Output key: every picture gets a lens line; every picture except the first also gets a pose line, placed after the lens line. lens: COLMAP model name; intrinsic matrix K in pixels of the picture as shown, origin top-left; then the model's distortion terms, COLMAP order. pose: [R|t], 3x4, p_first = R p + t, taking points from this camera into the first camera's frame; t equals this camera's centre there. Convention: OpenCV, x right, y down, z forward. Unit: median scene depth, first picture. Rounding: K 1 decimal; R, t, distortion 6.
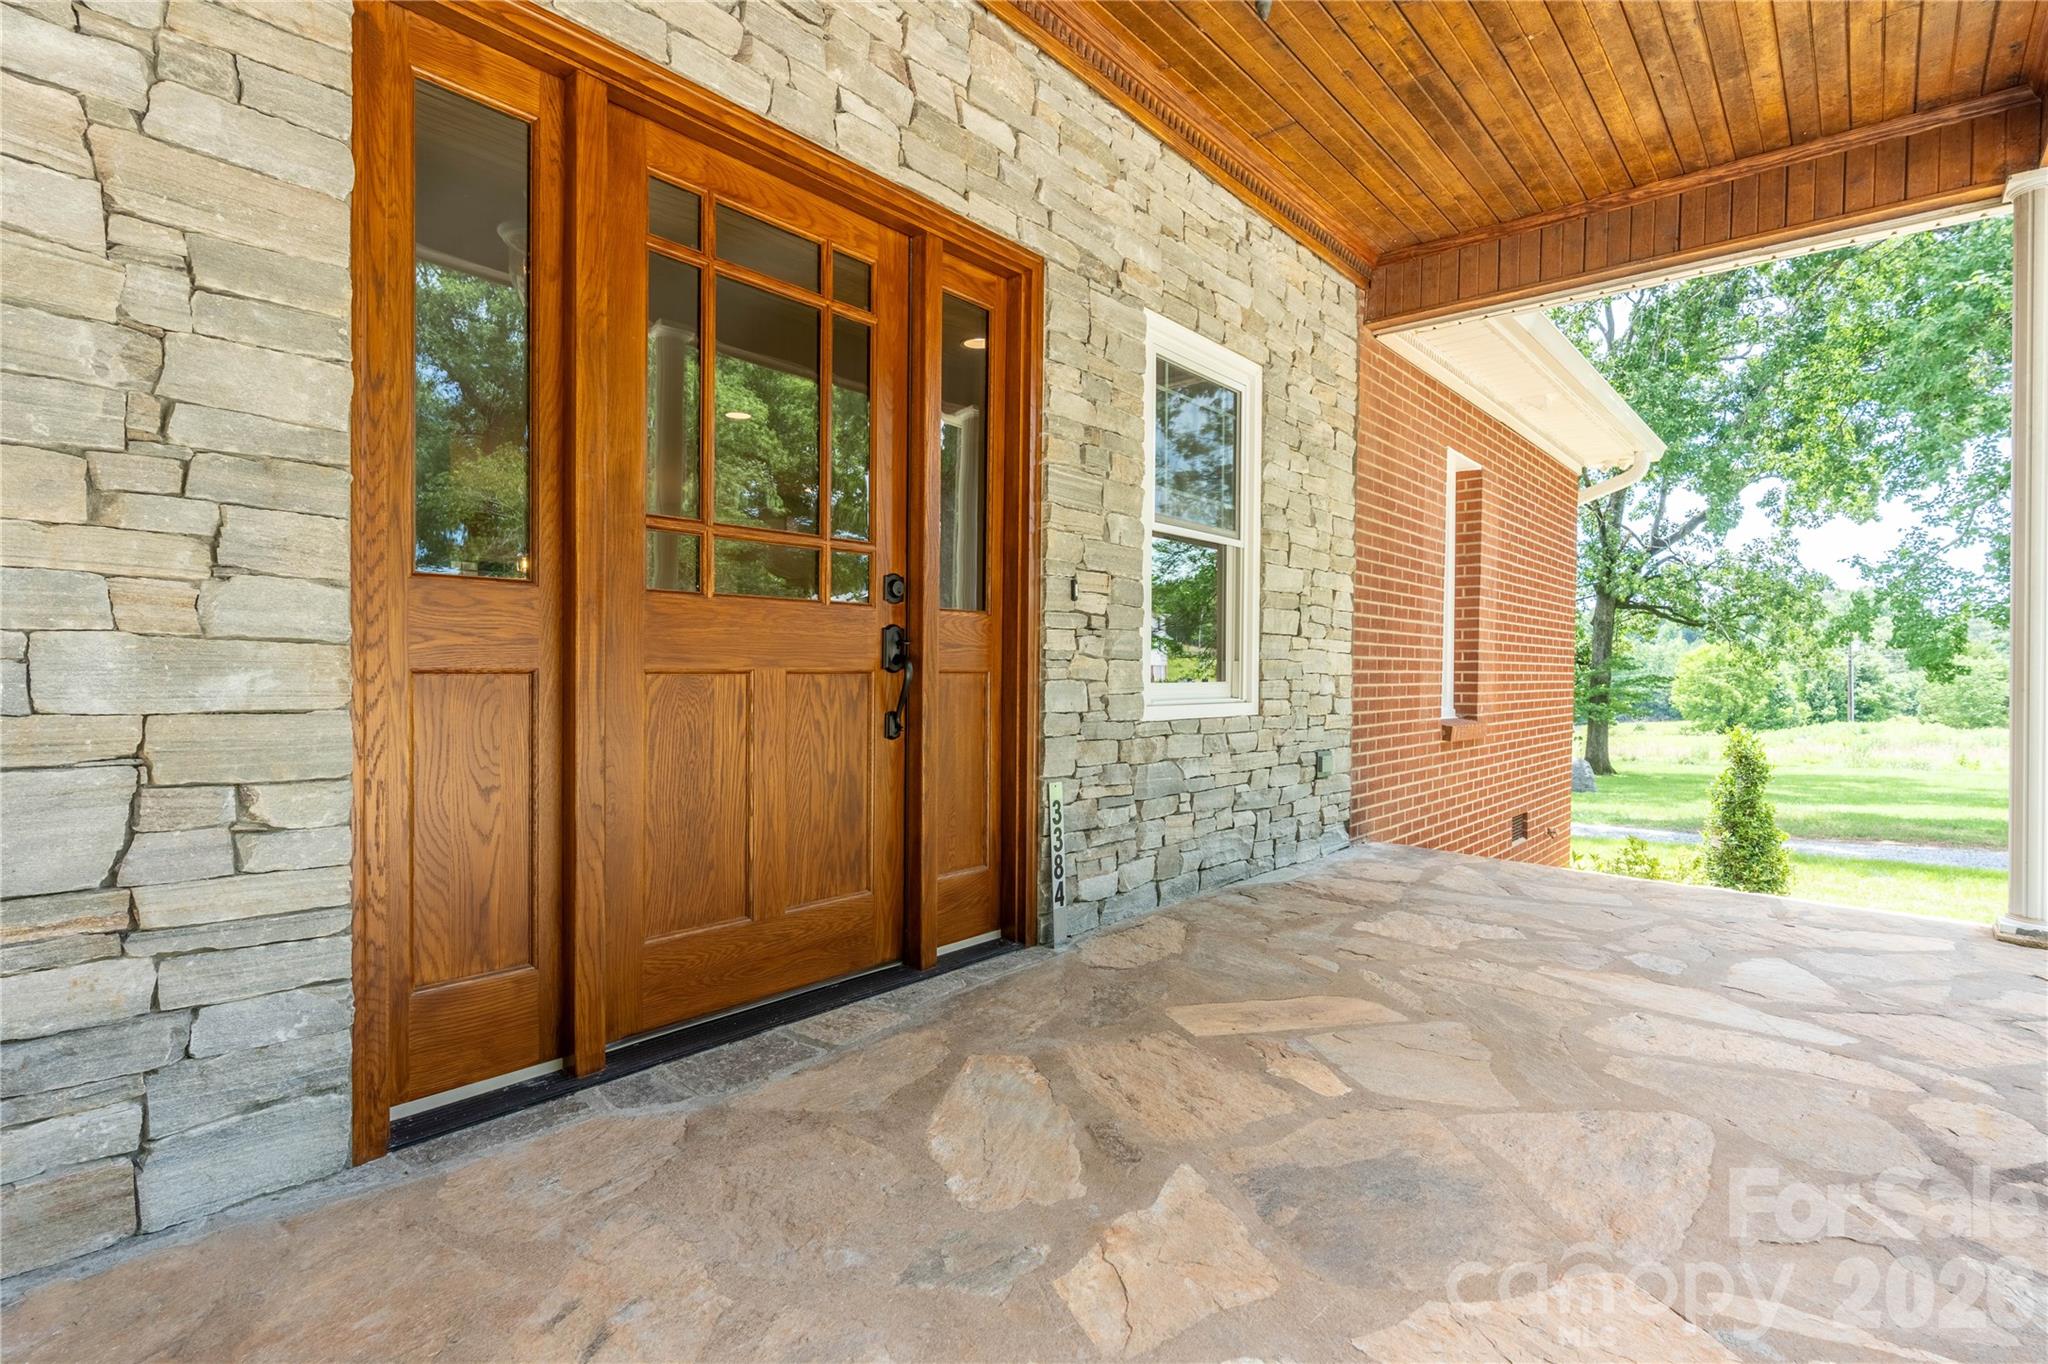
lens RADIAL K [[971.1, 0, 1021.1], [0, 971.1, 682.6], [0, 0, 1]] dist [-0.002980, 0.001659]
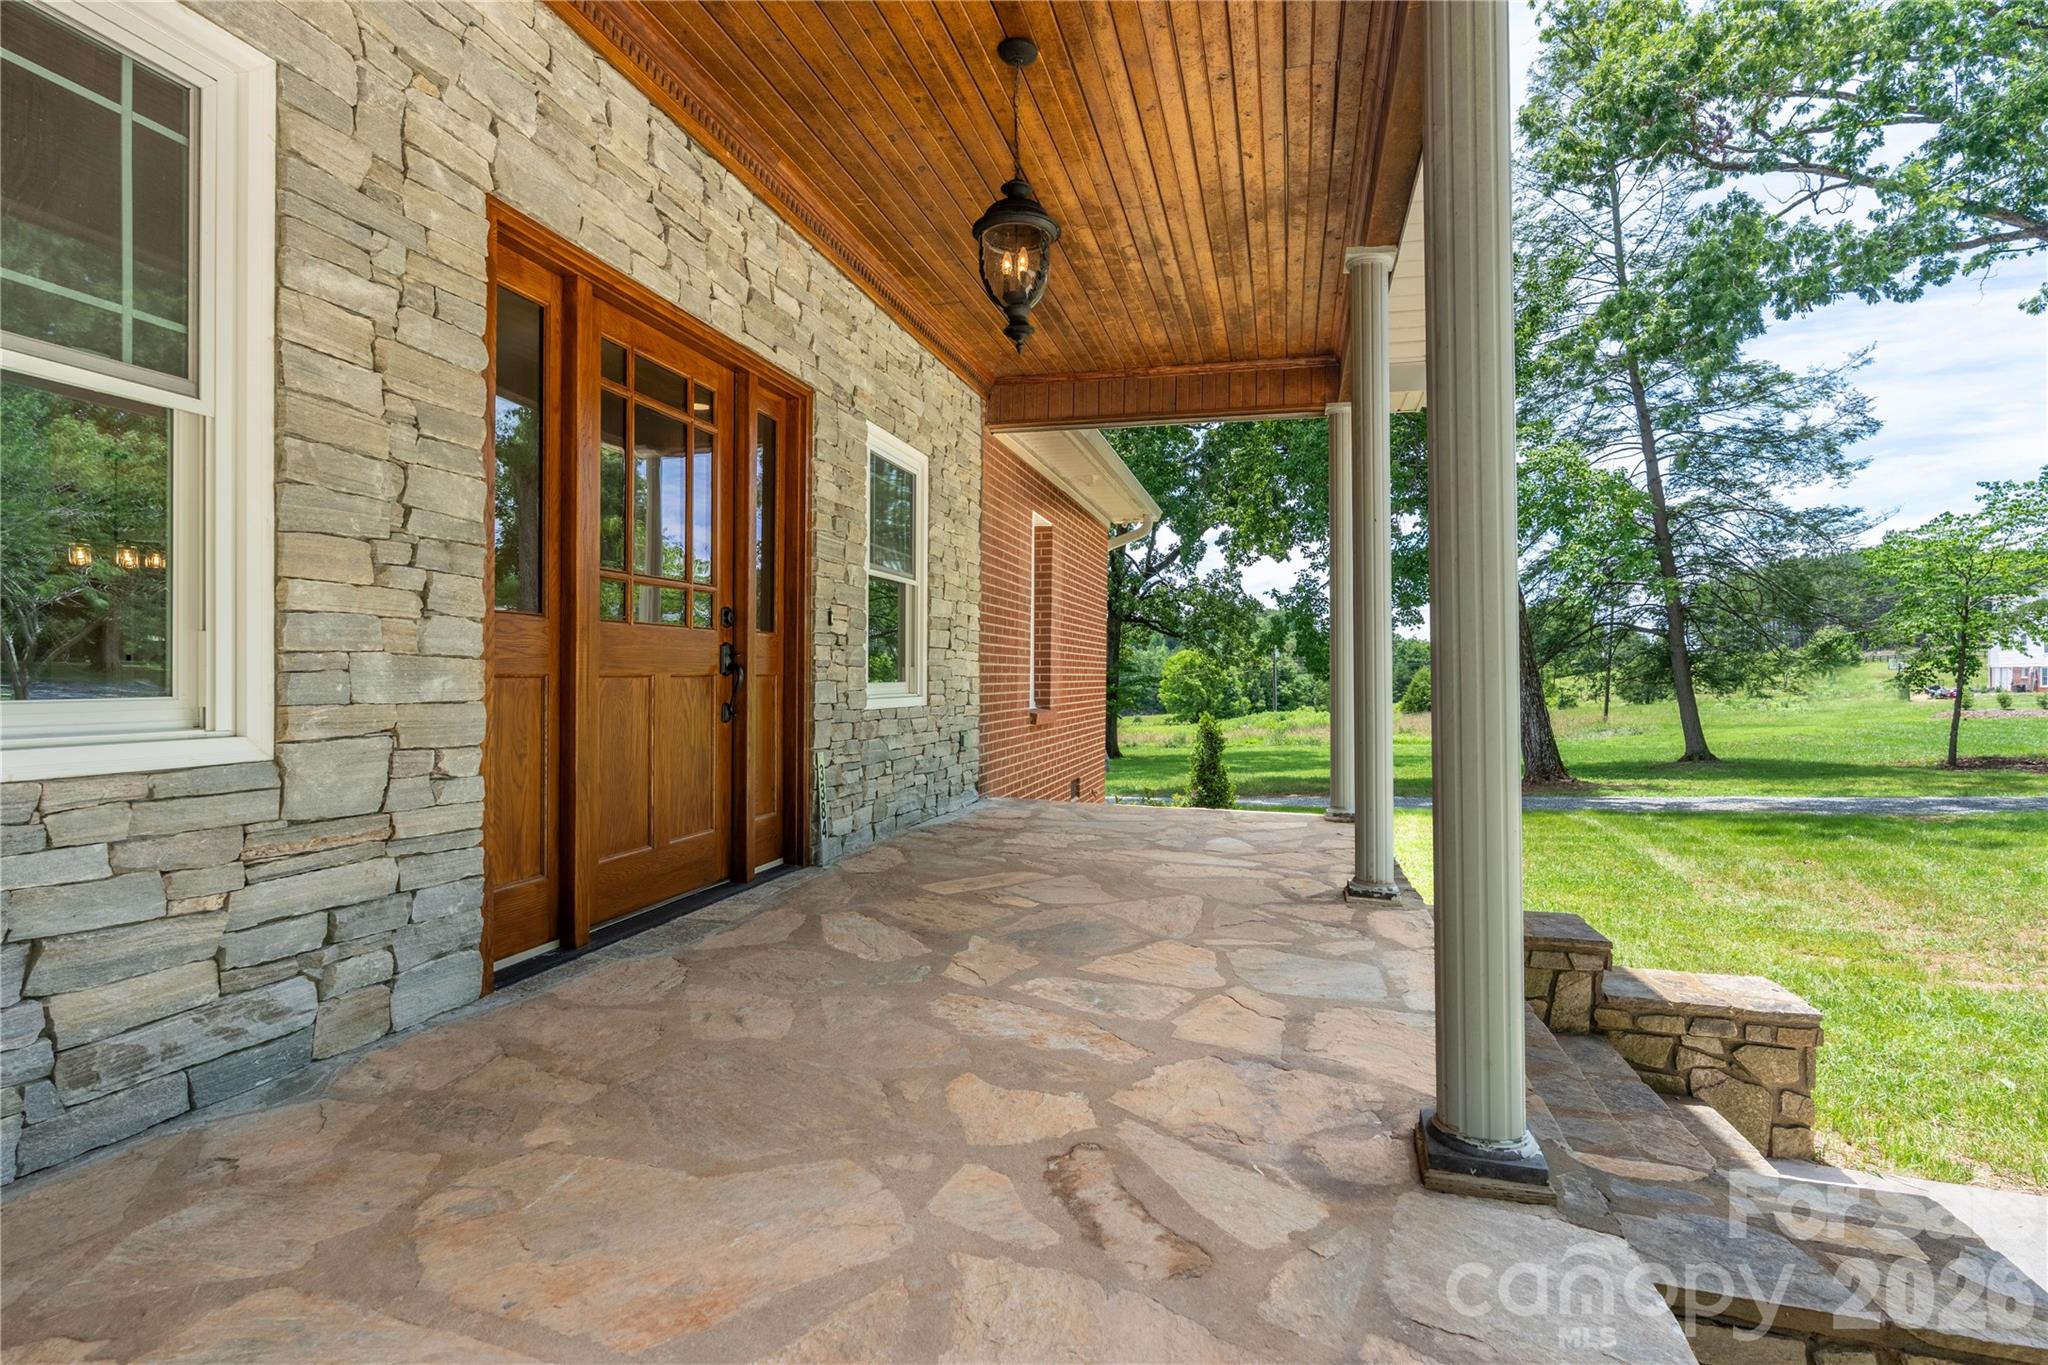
lens RADIAL K [[971.1, 0, 1021.1], [0, 971.1, 683.1], [0, 0, 1]] dist [-0.002980, 0.001659]
pose [[0.900000, -0.007013, 0.435834, -0.302022], [0.007970, 0.999968, -0.000369, 0.003335], [-0.435818, 0.003805, 0.900027, -0.394232]]
